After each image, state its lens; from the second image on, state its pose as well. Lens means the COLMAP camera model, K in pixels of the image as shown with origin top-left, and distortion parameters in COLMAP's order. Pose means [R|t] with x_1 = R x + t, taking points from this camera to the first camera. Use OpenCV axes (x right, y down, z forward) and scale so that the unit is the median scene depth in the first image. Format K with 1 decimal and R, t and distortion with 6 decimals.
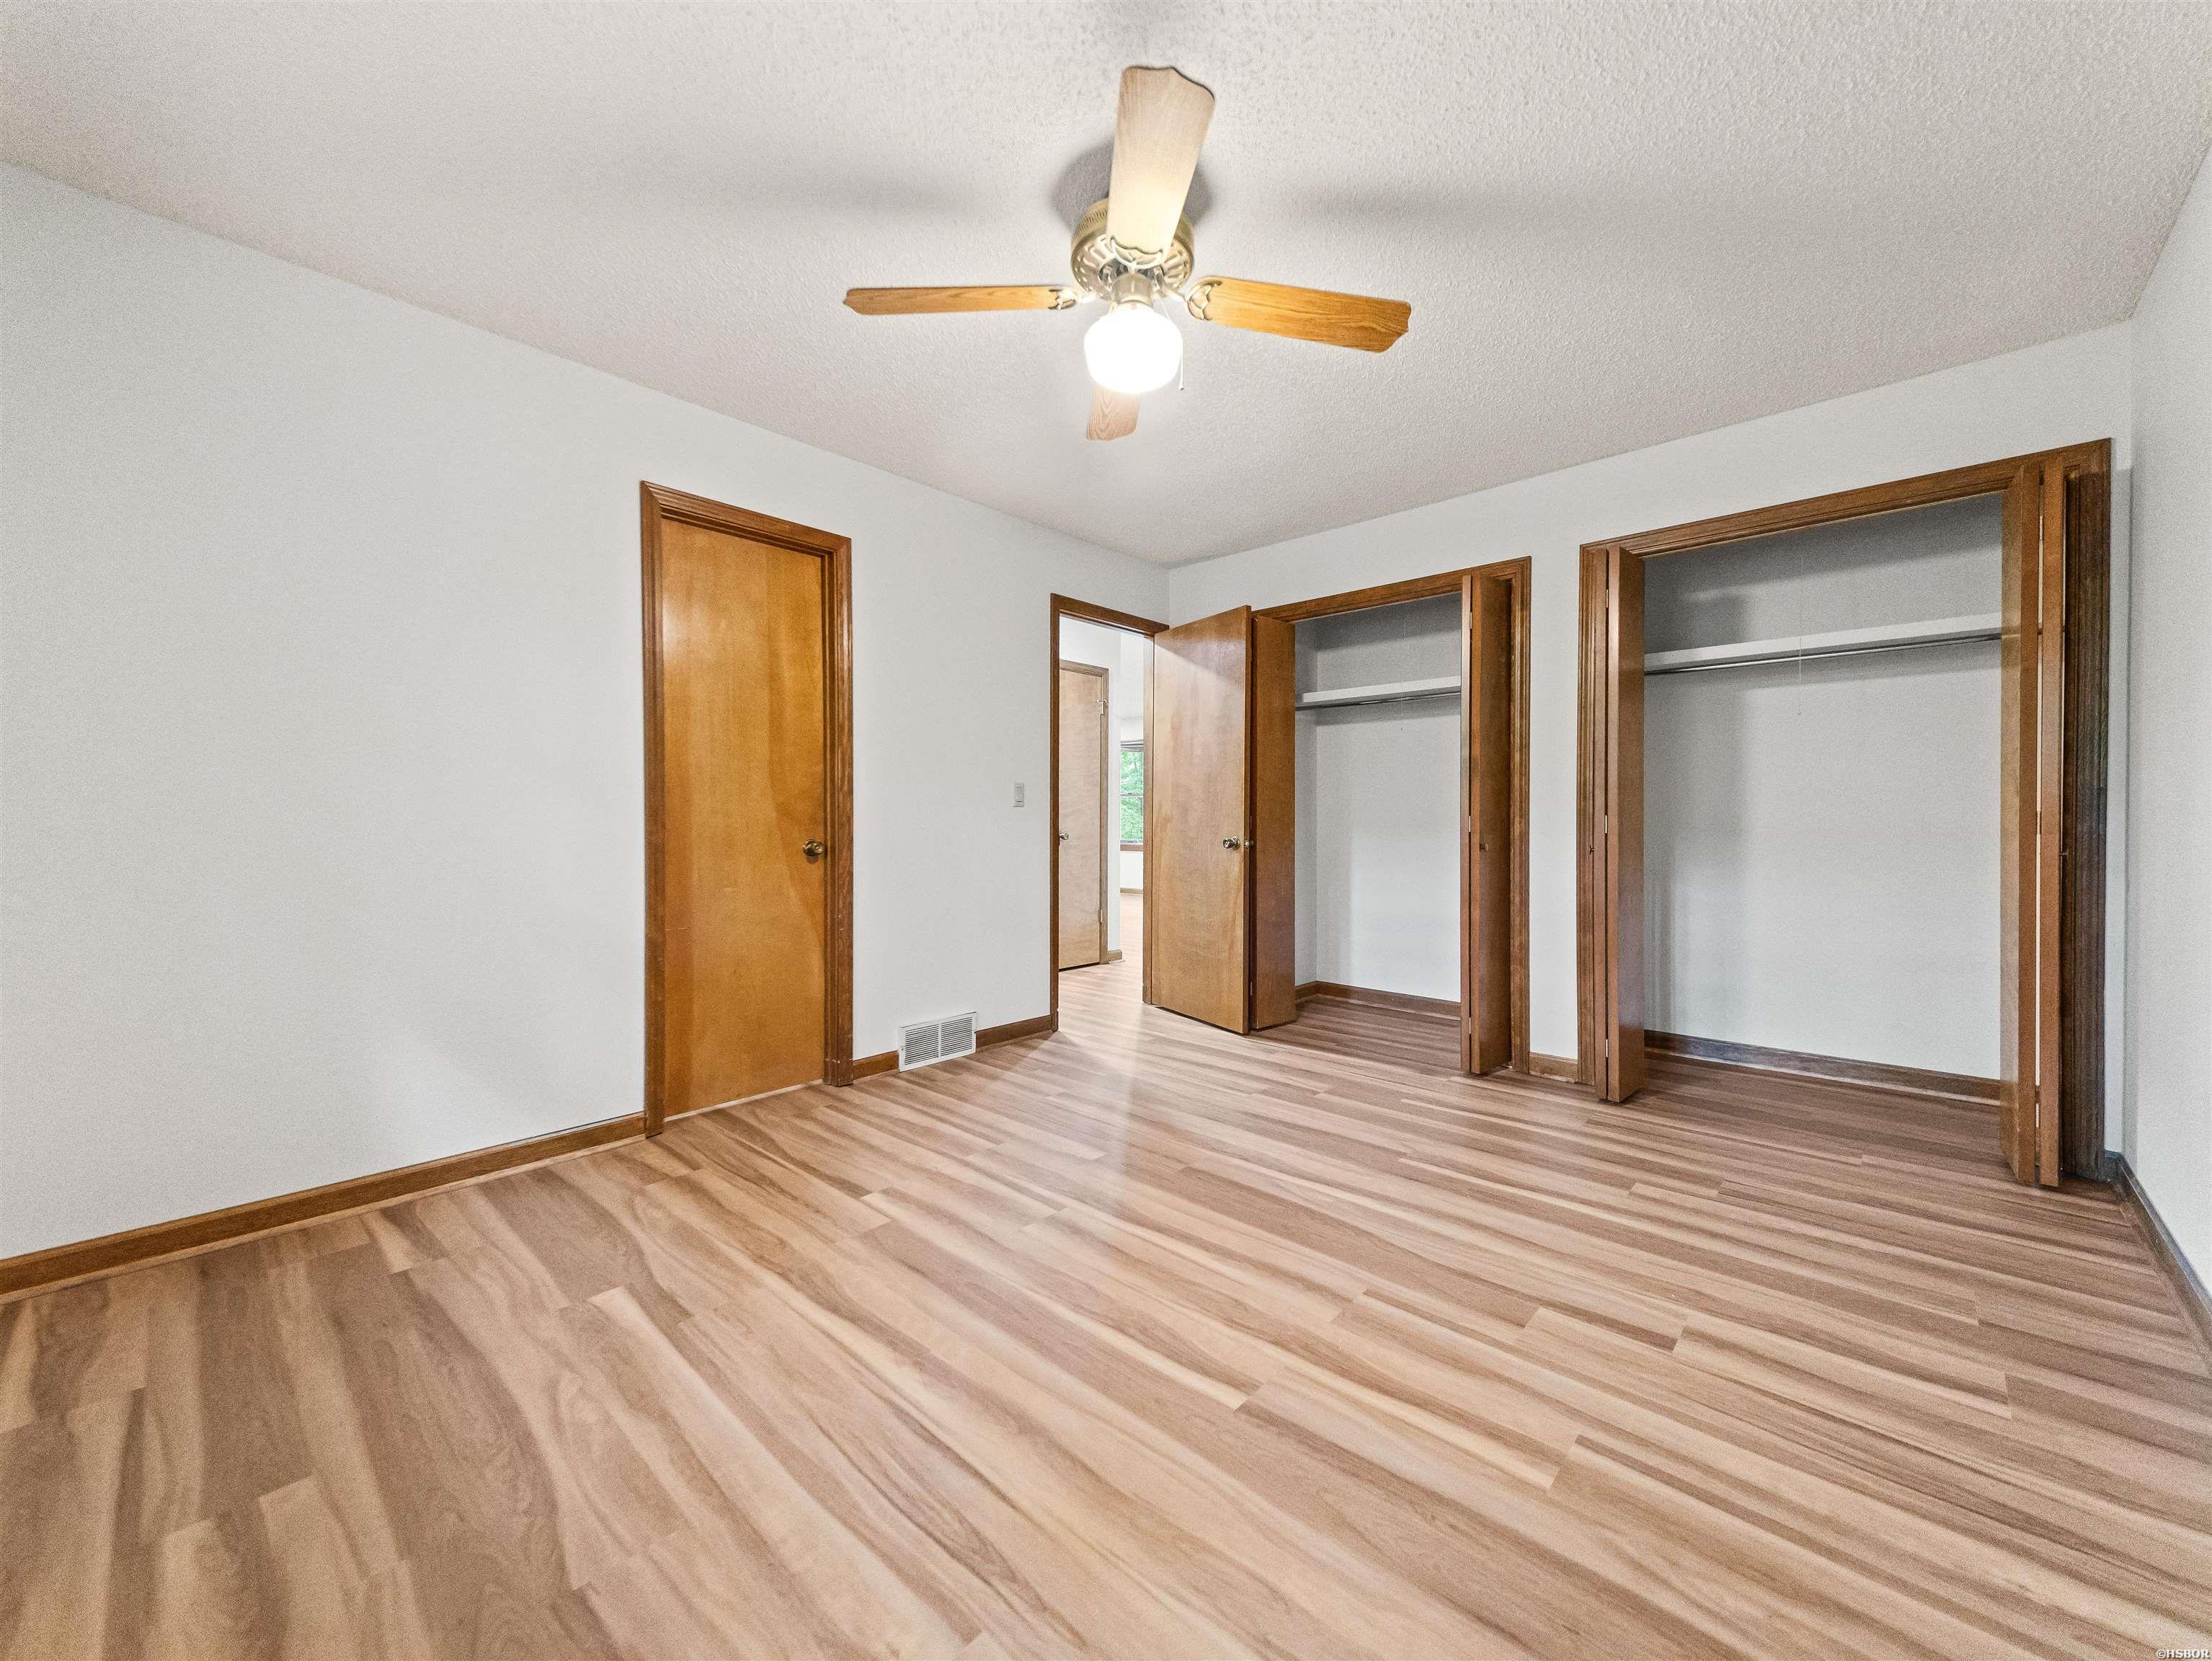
lens RADIAL K [[858.9, 0, 1106.0], [0, 858.9, 830.5], [0, 0, 1]] dist [0.000802, 0.000051]
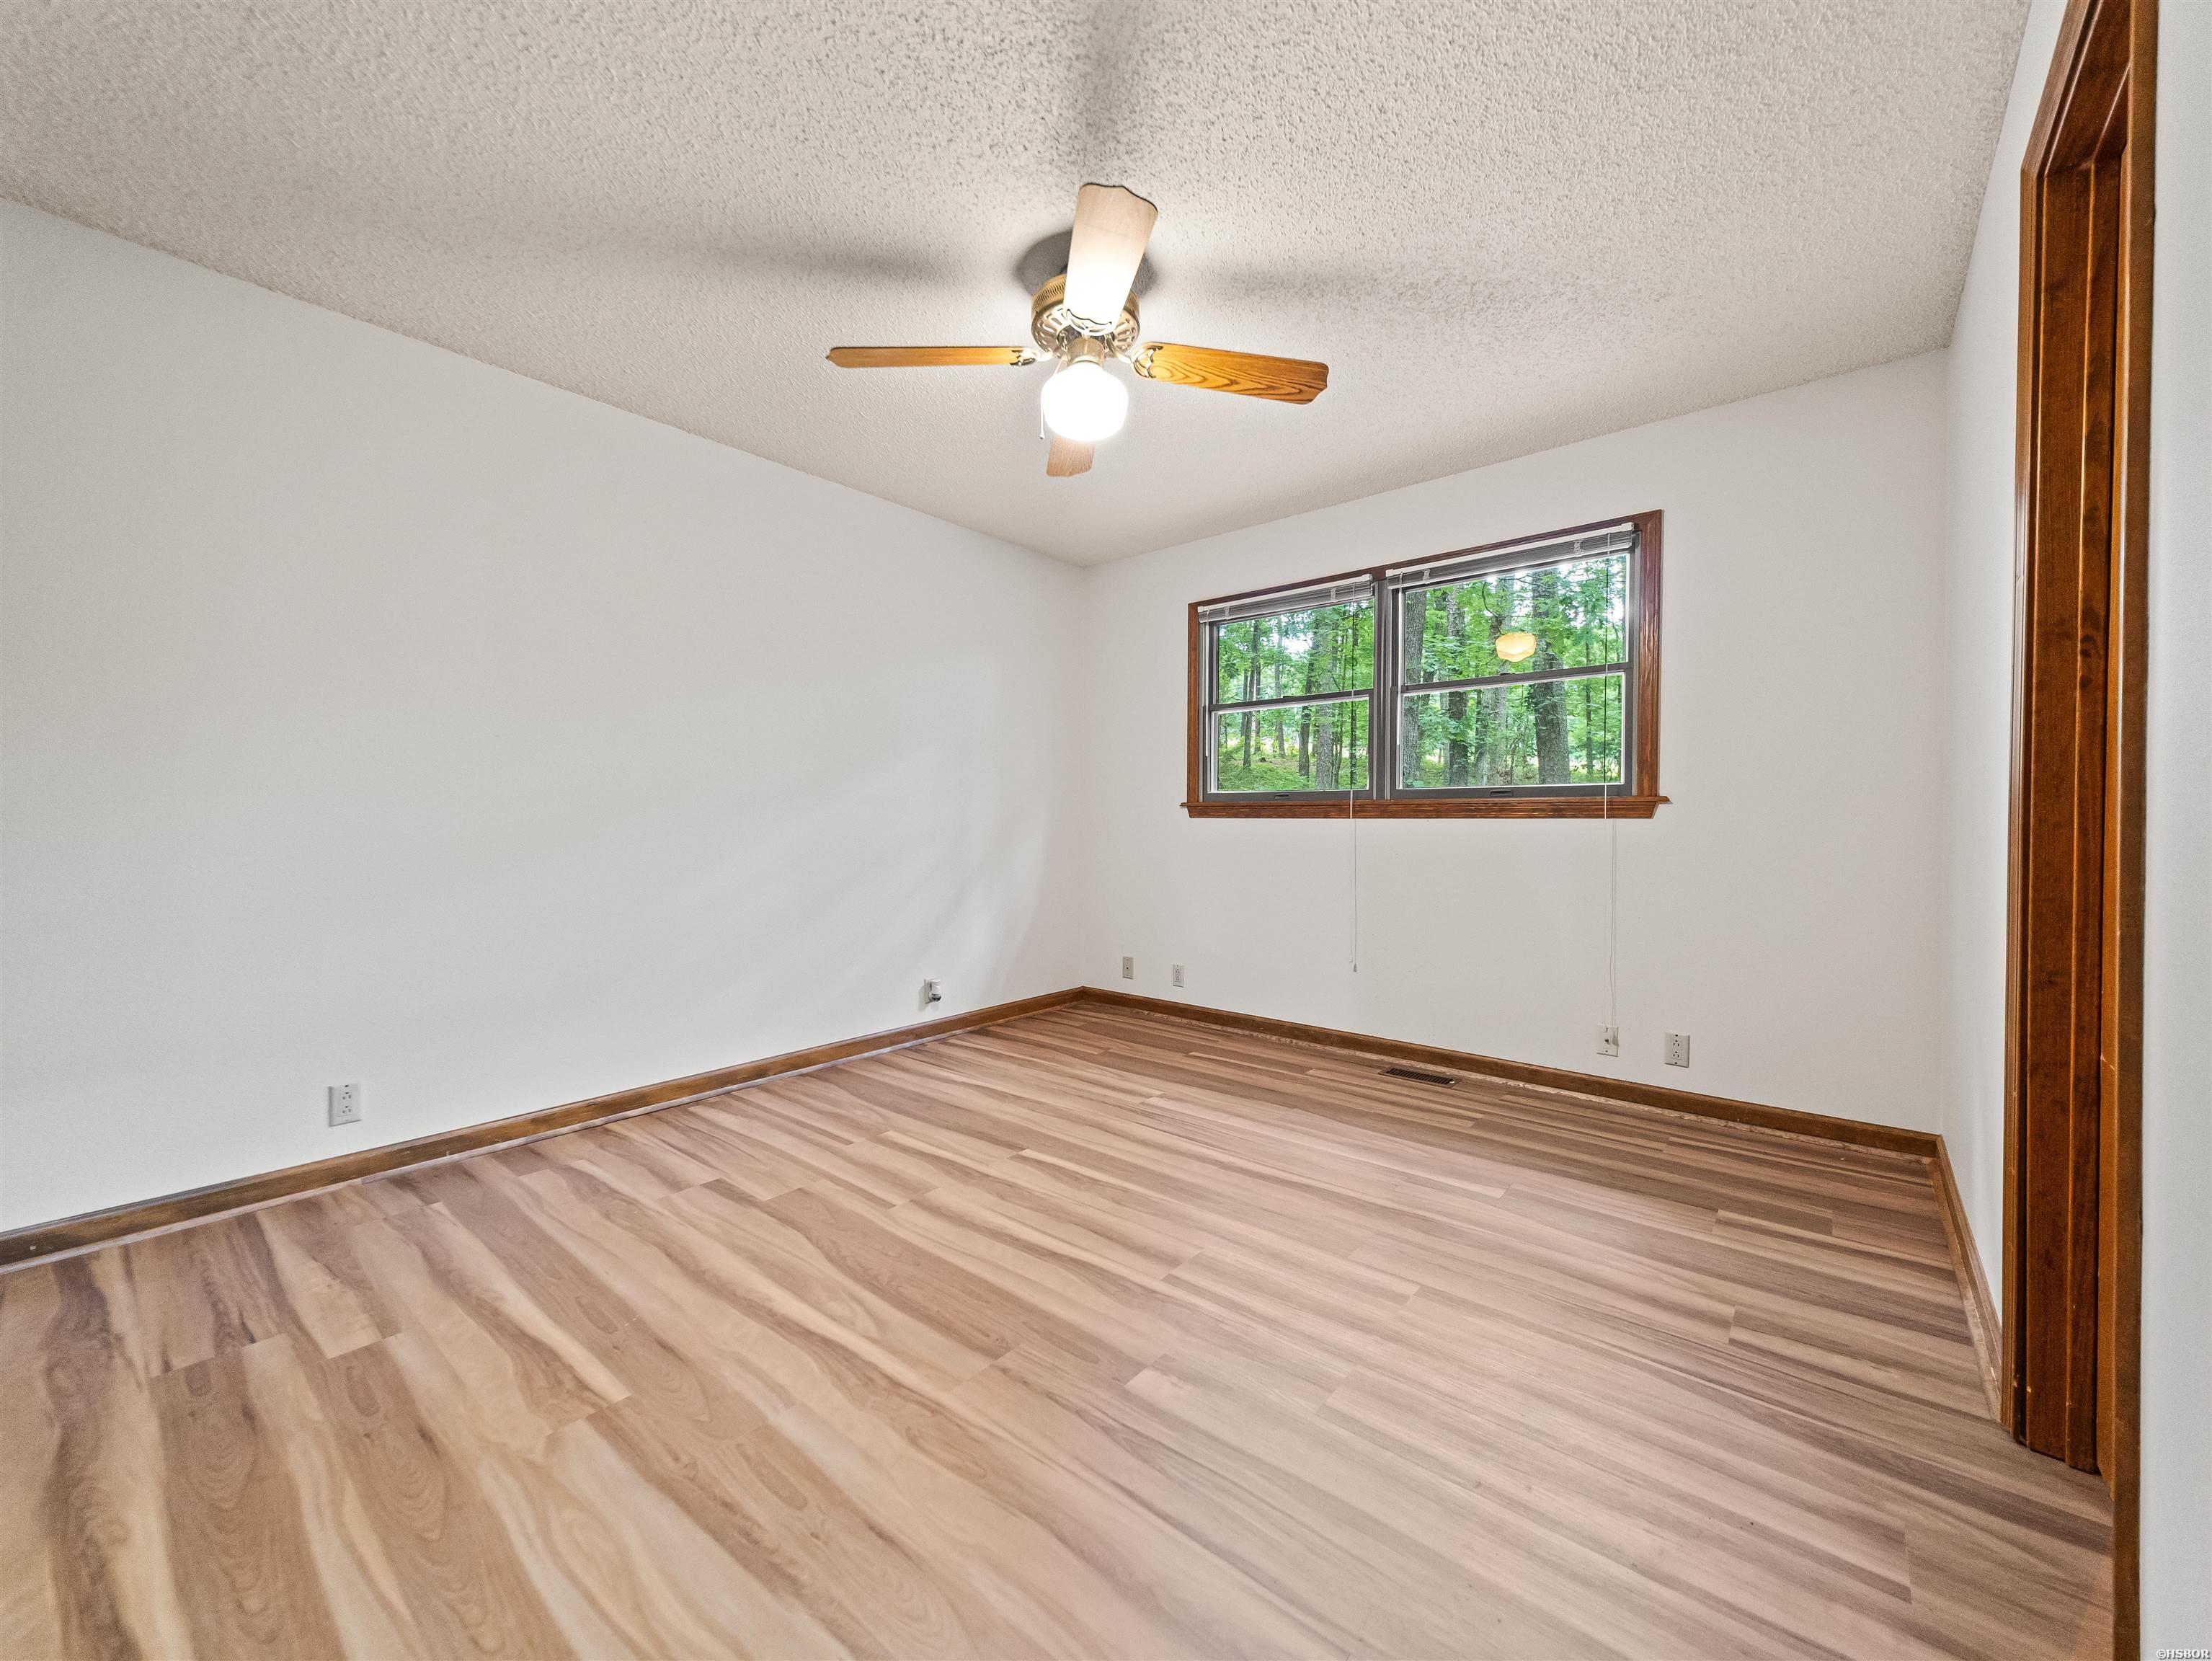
lens RADIAL K [[858.9, 0, 1106.0], [0, 858.9, 830.5], [0, 0, 1]] dist [0.000802, 0.000051]
pose [[-0.998722, -0.000997, -0.050536, 0.060849], [-0.002165, 0.999731, 0.023072, -0.022111], [0.050500, 0.023152, -0.998456, 2.151762]]
